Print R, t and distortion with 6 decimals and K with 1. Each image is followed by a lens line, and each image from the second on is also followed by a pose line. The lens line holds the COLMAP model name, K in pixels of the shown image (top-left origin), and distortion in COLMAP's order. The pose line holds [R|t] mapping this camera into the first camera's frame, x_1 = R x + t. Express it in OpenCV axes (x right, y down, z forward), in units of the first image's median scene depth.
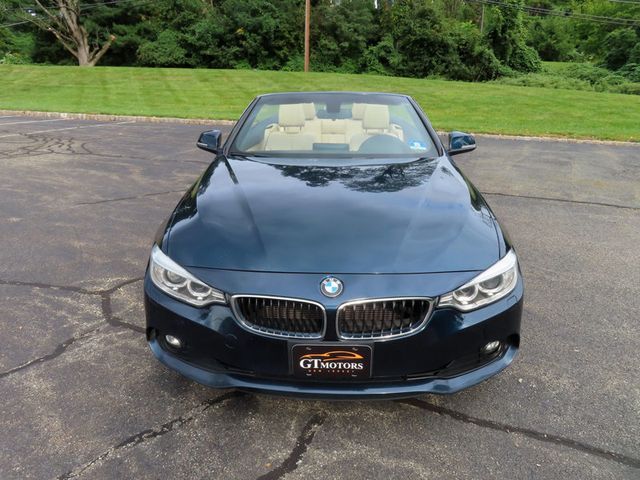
lens RADIAL K [[458.9, 0, 318.8], [0, 458.9, 241.6], [0, 0, 1]] dist [-0.010344, 0.011016]
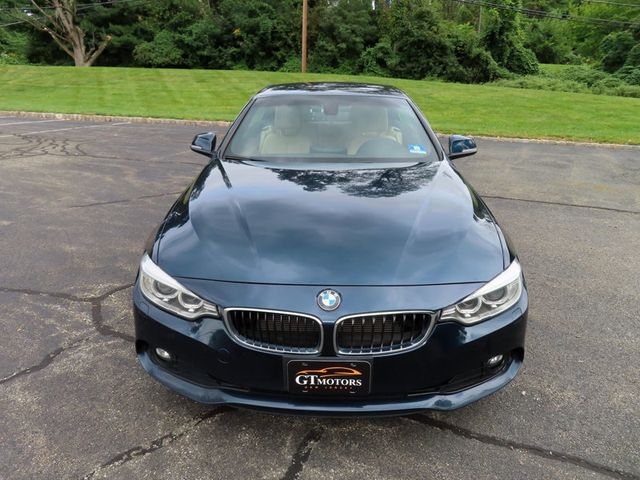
lens RADIAL K [[460.4, 0, 318.4], [0, 460.4, 242.4], [0, 0, 1]] dist [-0.022879, 0.025135]
pose [[0.999982, 0.001933, 0.005635, 0.000030], [-0.001928, 0.999998, -0.000931, -0.001478], [-0.005636, 0.000920, 0.999984, 0.003523]]
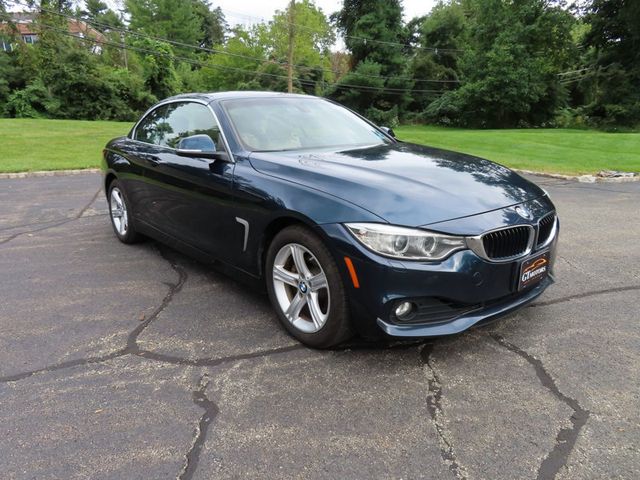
lens RADIAL K [[457.3, 0, 317.5], [0, 457.3, 241.3], [0, 0, 1]] dist [-0.012396, 0.006100]
pose [[0.743793, -0.190618, 0.640653, -0.098224], [0.251589, 0.967825, -0.004129, 0.002842], [-0.619254, 0.164252, 0.767819, 0.030235]]
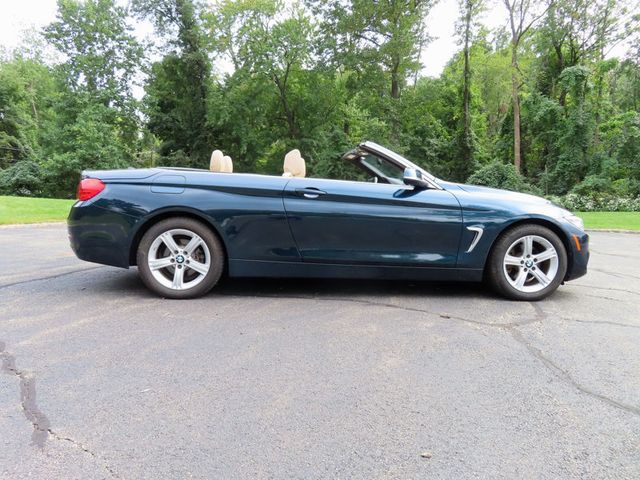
lens RADIAL K [[457.3, 0, 317.5], [0, 457.3, 241.3], [0, 0, 1]] dist [-0.012396, 0.006100]
pose [[-0.107568, -0.101839, 0.988968, -0.189859], [0.326952, 0.935788, 0.131925, -0.042930], [-0.938899, 0.337536, -0.067365, 0.196497]]
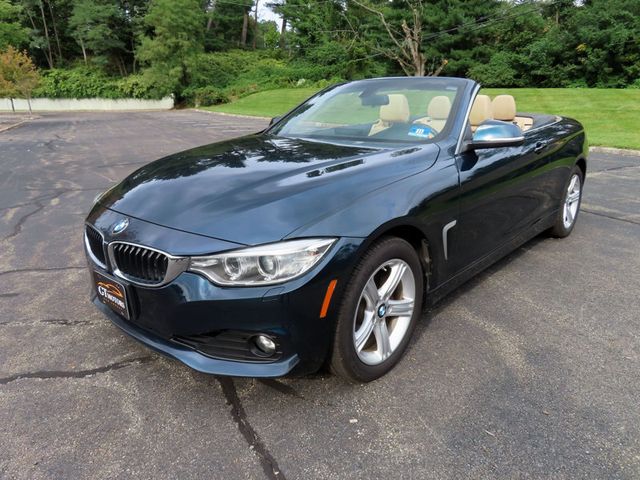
lens RADIAL K [[458.9, 0, 318.8], [0, 458.9, 241.6], [0, 0, 1]] dist [-0.010344, 0.011016]
pose [[0.763420, 0.183786, -0.619203, 0.084845], [-0.214061, 0.976477, 0.025911, 0.000190], [0.609399, 0.112766, 0.784804, 0.033928]]
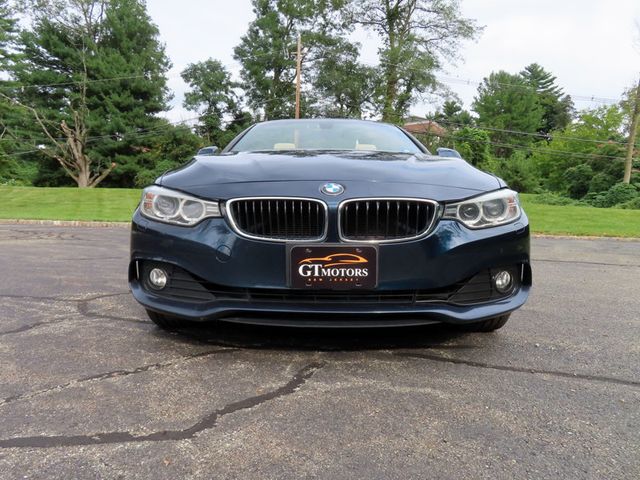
lens RADIAL K [[458.7, 0, 320.1], [0, 458.7, 242.8], [0, 0, 1]] dist [-0.011693, 0.012591]
pose [[0.999432, 0.006010, 0.033174, -0.002344], [0.003437, 0.960695, -0.277583, 0.037277], [-0.033539, 0.277539, 0.960129, 0.008843]]
